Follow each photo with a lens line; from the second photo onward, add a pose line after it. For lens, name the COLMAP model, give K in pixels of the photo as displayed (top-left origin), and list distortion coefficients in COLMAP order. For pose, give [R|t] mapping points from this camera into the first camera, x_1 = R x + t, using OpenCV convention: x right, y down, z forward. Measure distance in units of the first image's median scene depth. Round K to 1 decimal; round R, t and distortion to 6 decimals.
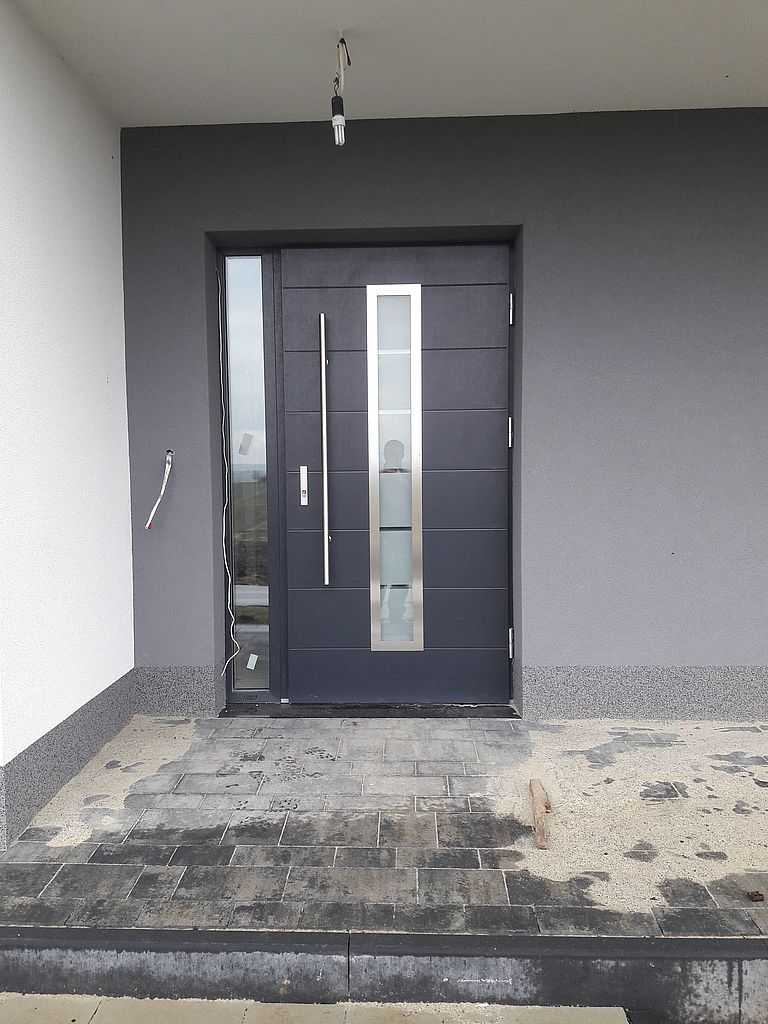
lens RADIAL K [[849.9, 0, 394.7], [0, 849.9, 509.6], [0, 0, 1]] dist [-0.034125, -0.001287]
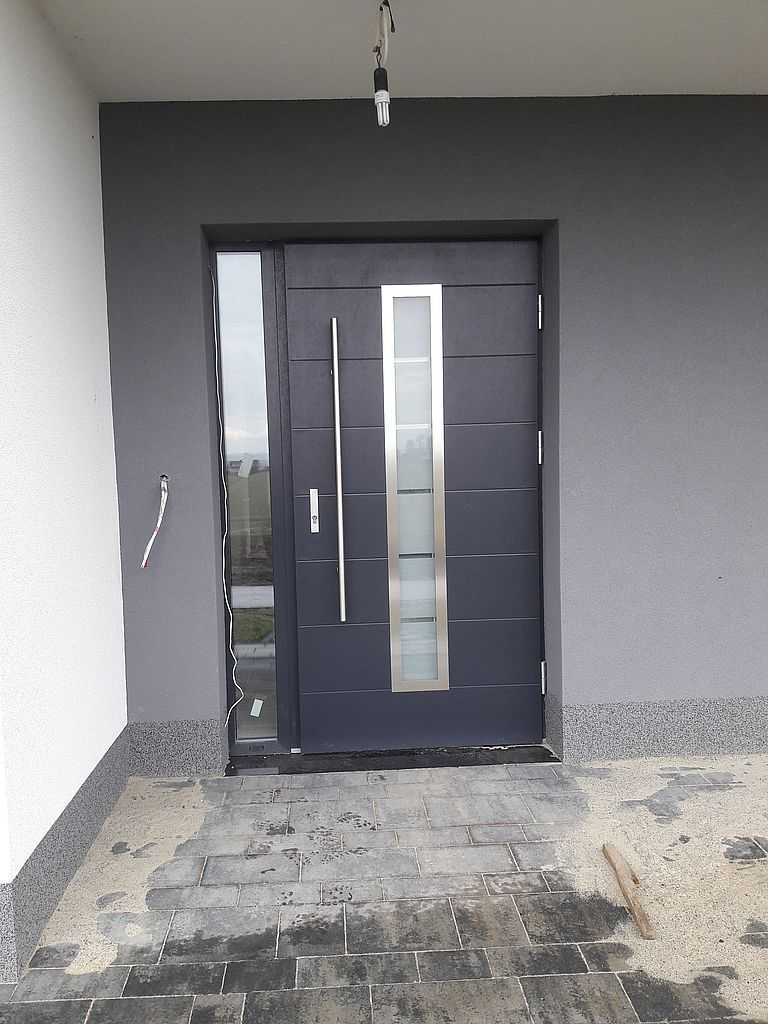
lens RADIAL K [[849.9, 0, 385.9], [0, 849.9, 509.6], [0, 0, 1]] dist [-0.034125, -0.001287]
pose [[0.996322, -0.020178, 0.083284, -0.111144], [0.019151, 0.999731, 0.013110, -0.041705], [-0.083526, -0.011467, 0.996440, 0.110524]]
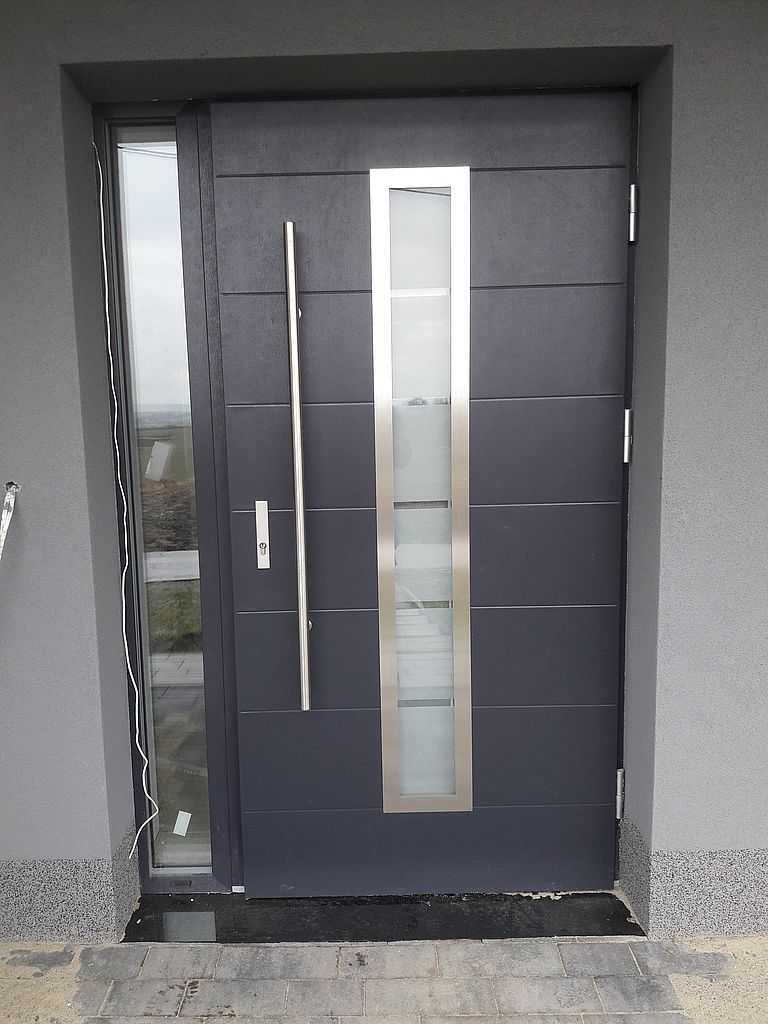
lens RADIAL K [[849.9, 0, 374.0], [0, 849.9, 516.1], [0, 0, 1]] dist [-0.034125, -0.001287]
pose [[0.999810, -0.012192, 0.015203, -0.042906], [0.010888, 0.996483, 0.083090, -0.090929], [-0.016163, -0.082909, 0.996426, 0.457541]]
